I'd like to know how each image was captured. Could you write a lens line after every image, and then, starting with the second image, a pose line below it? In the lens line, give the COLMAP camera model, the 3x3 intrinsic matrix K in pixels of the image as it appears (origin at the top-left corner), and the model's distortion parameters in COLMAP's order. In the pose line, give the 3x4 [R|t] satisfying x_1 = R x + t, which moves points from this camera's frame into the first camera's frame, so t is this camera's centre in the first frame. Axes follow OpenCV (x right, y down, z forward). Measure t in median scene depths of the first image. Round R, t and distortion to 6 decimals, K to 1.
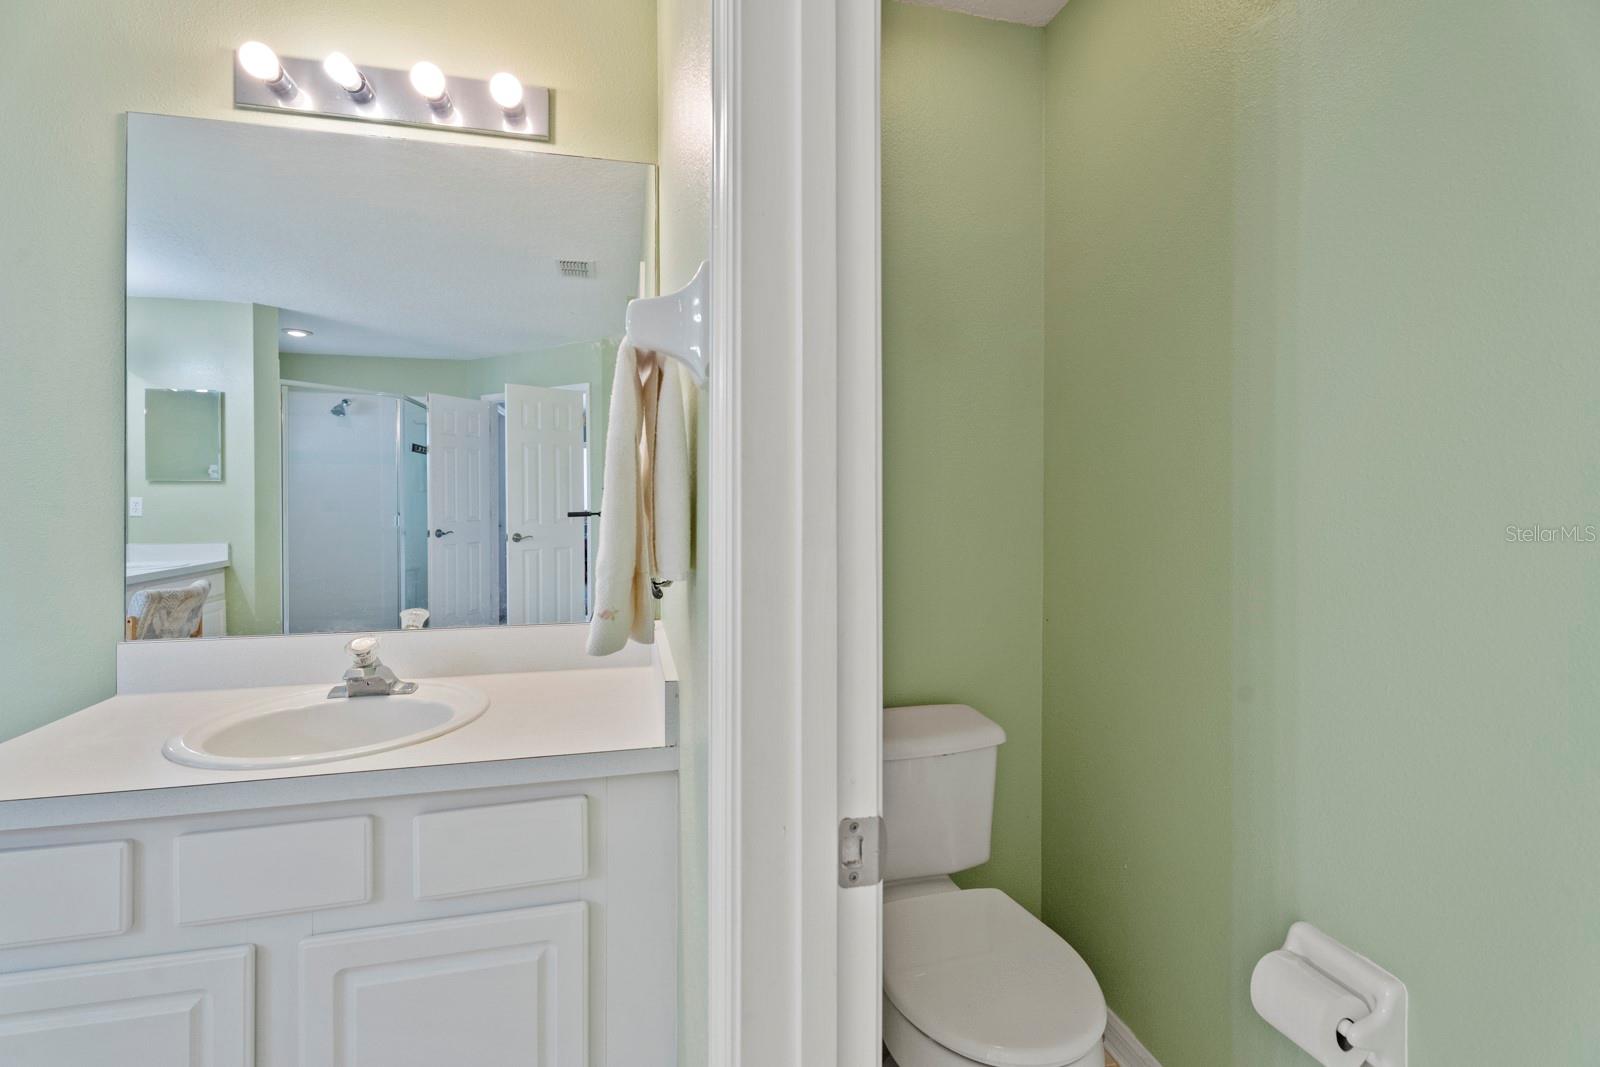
lens RADIAL K [[728.0, 0, 793.4], [0, 728.0, 487.5], [0, 0, 1]] dist [0.000332, 0.000573]
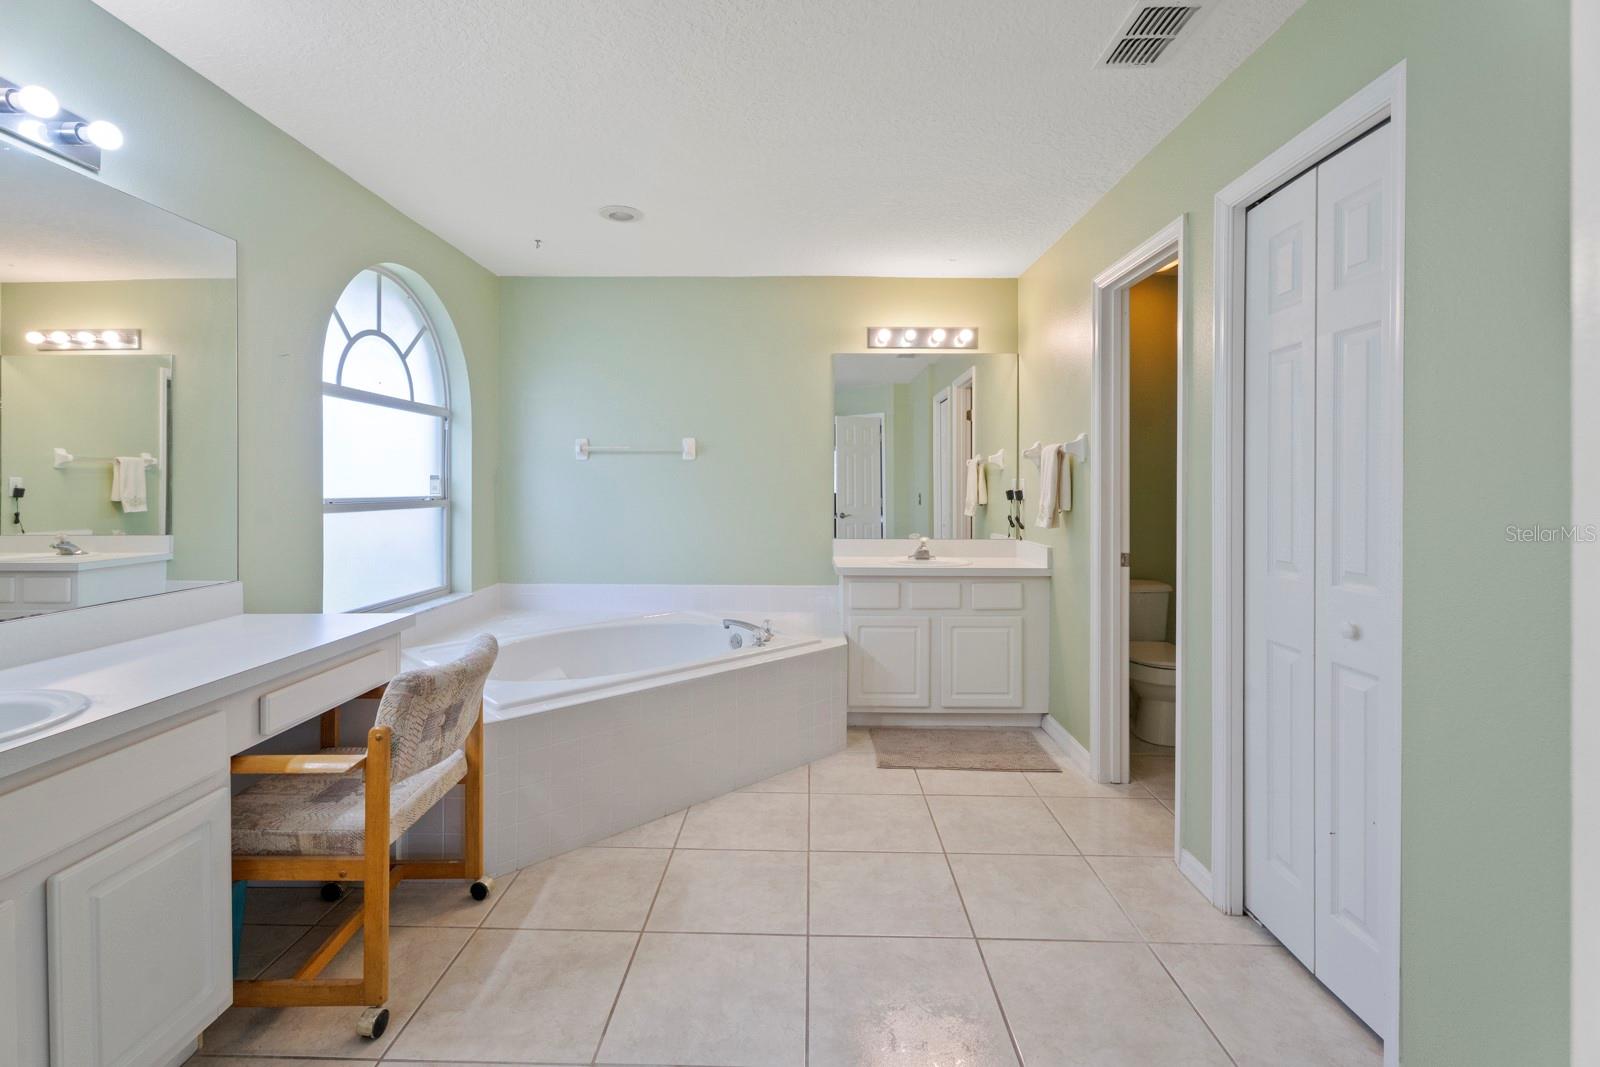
lens RADIAL K [[728.0, 0, 793.4], [0, 728.0, 487.5], [0, 0, 1]] dist [0.000332, 0.000573]
pose [[0.969583, 0.003119, -0.244741, -0.493963], [-0.001267, 0.999969, 0.007723, -0.014866], [0.244758, -0.007178, 0.969558, -2.418947]]
